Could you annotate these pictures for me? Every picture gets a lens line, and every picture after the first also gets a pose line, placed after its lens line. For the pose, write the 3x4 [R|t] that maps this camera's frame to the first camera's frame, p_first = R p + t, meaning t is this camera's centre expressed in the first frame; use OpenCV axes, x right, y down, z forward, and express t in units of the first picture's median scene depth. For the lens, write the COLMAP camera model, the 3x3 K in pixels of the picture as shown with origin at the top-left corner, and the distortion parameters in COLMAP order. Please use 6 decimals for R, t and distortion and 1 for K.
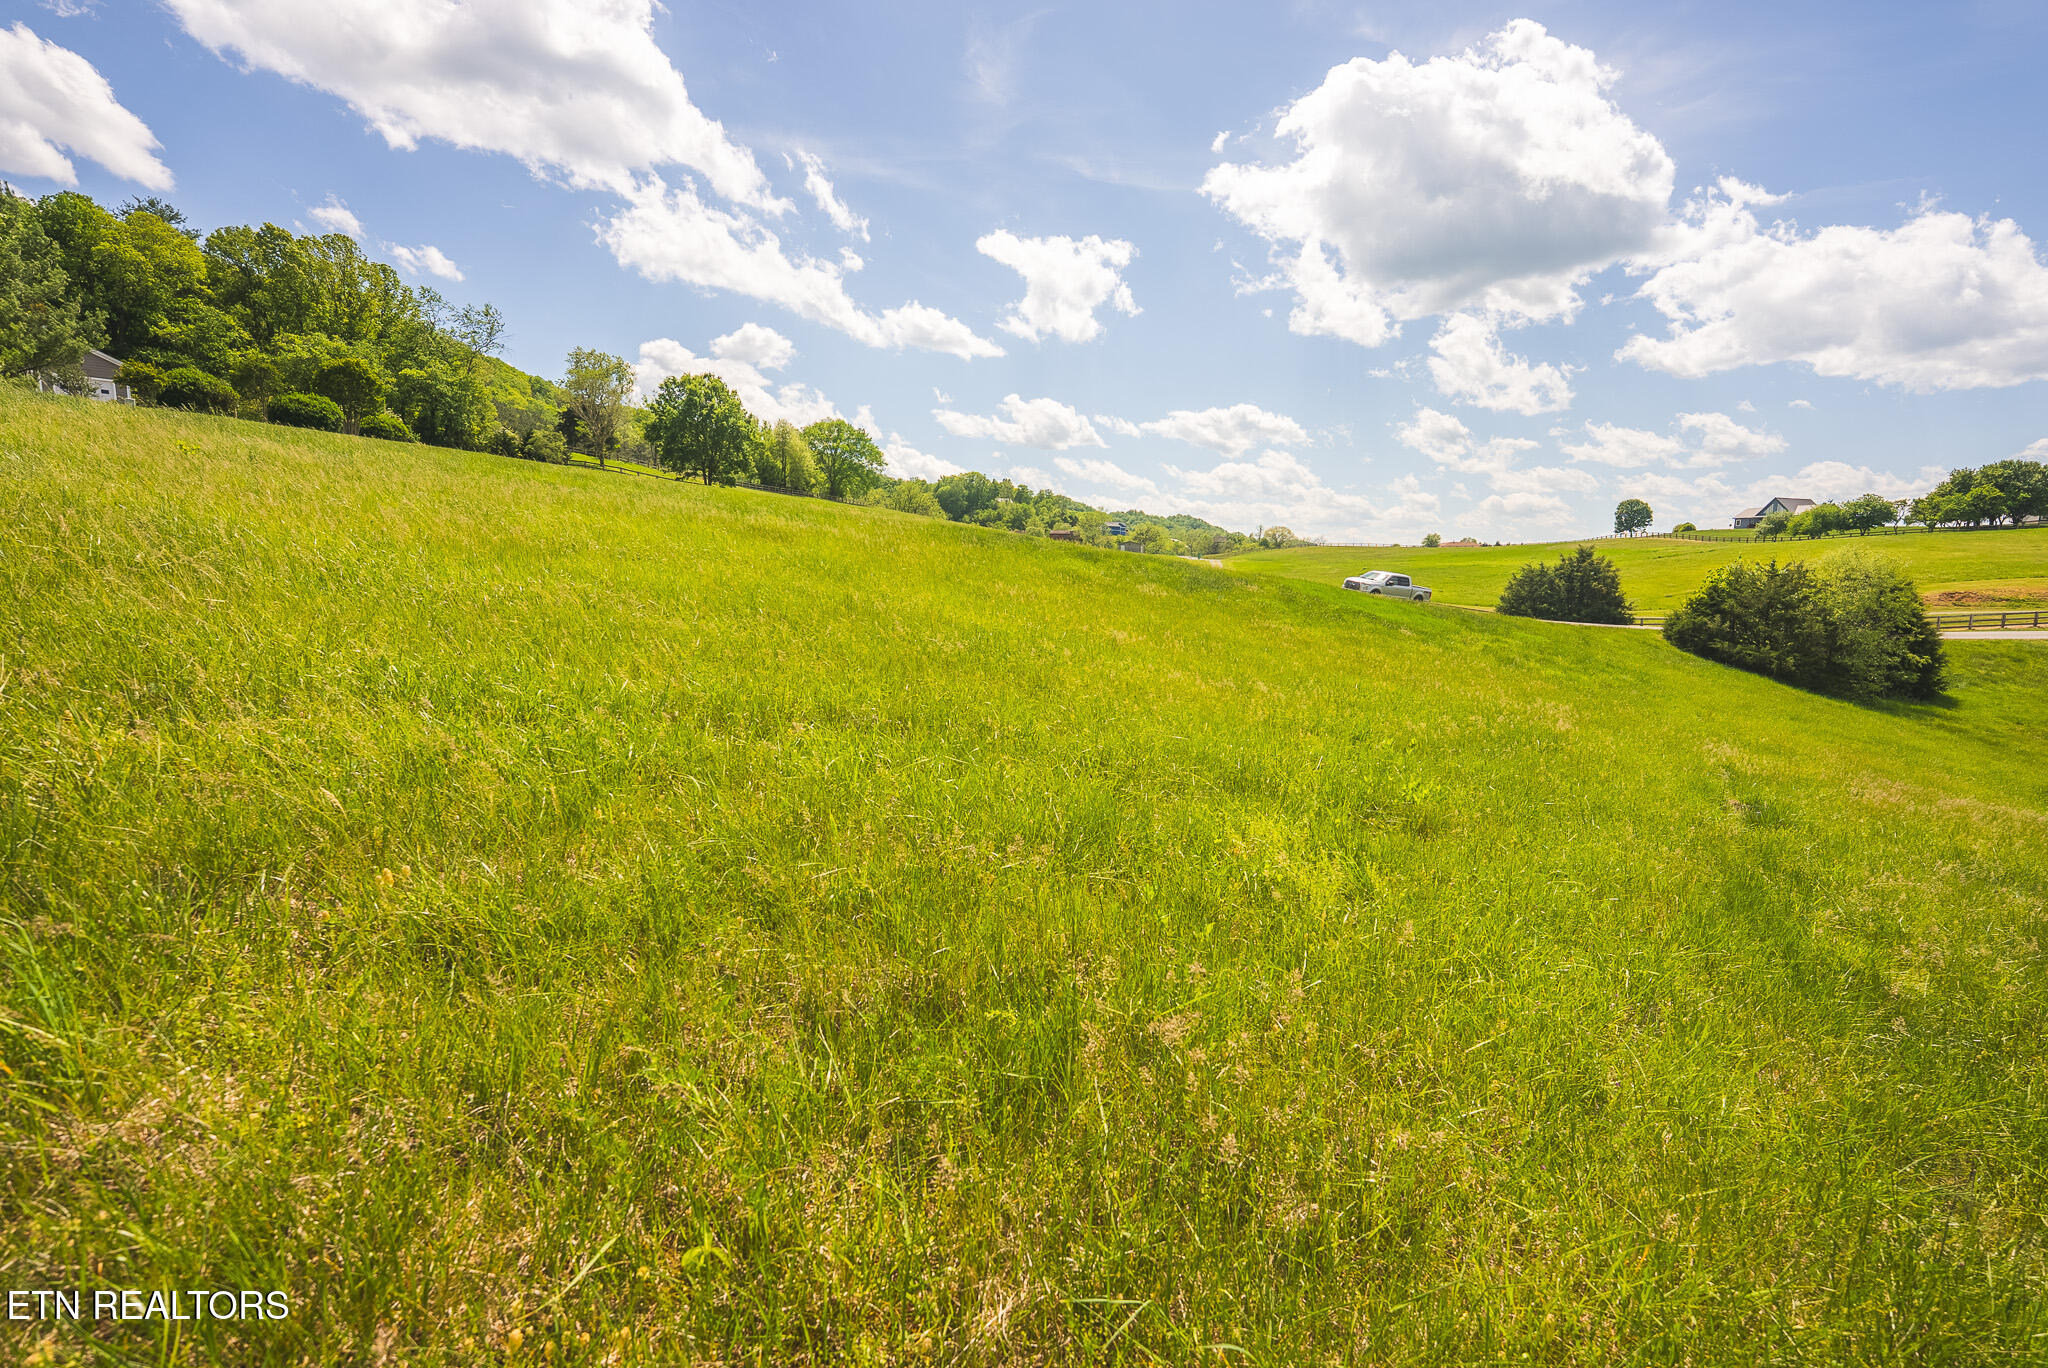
lens RADIAL K [[843.9, 0, 1013.9], [0, 843.9, 677.9], [0, 0, 1]] dist [-0.026957, 0.003875]
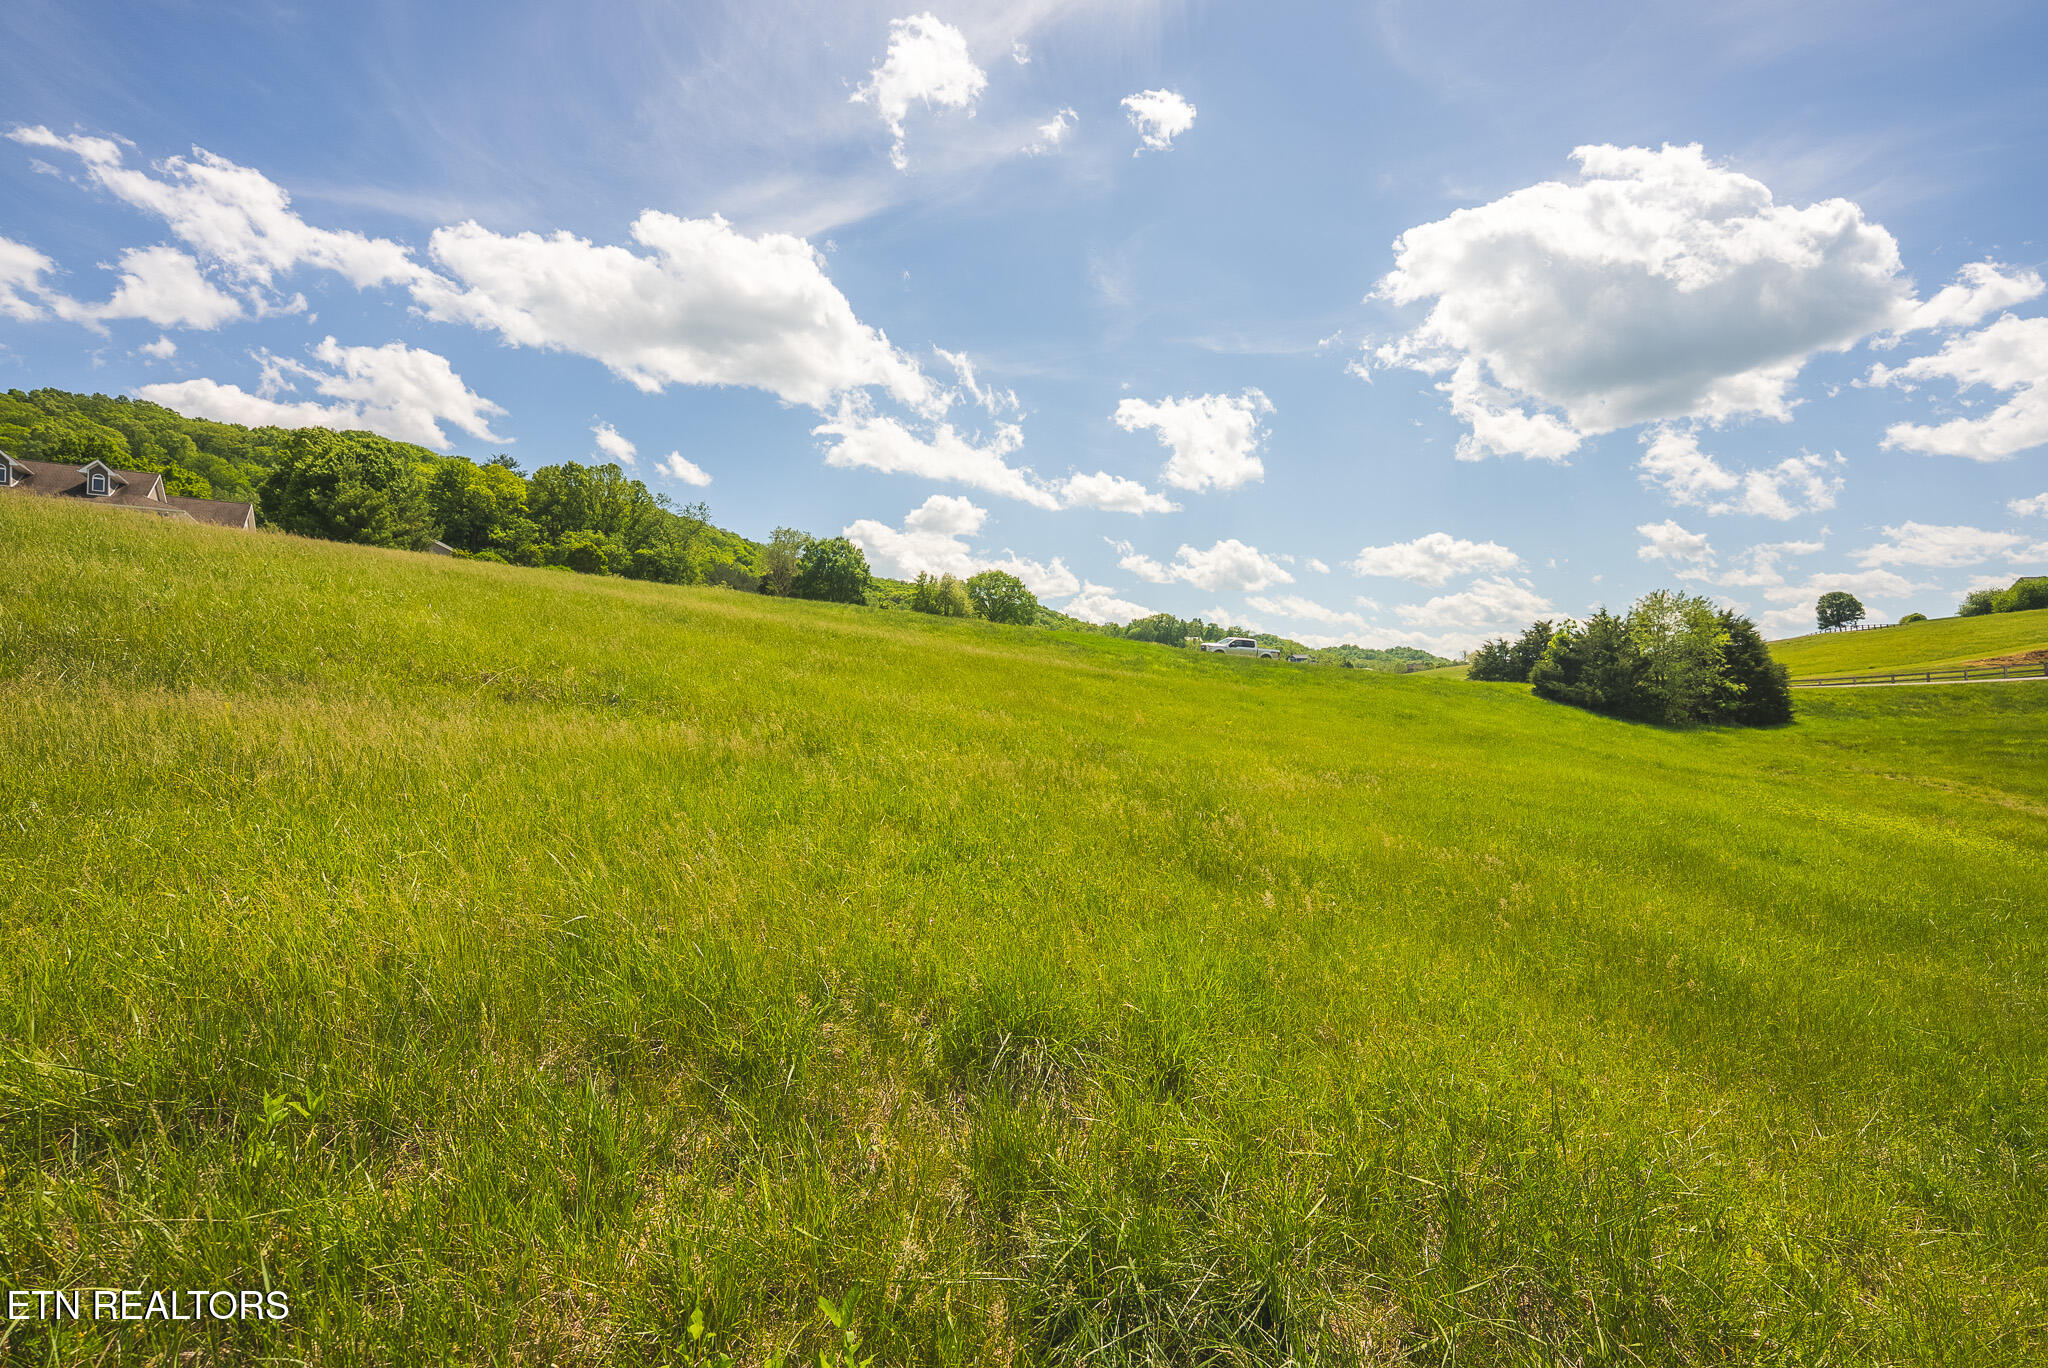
lens RADIAL K [[843.9, 0, 1046.1], [0, 843.9, 679.5], [0, 0, 1]] dist [-0.026957, 0.003875]
pose [[0.967017, -0.040379, -0.251491, 0.151295], [-0.004120, 0.984746, -0.173951, 0.046914], [0.254679, 0.169250, 0.952099, -0.074547]]
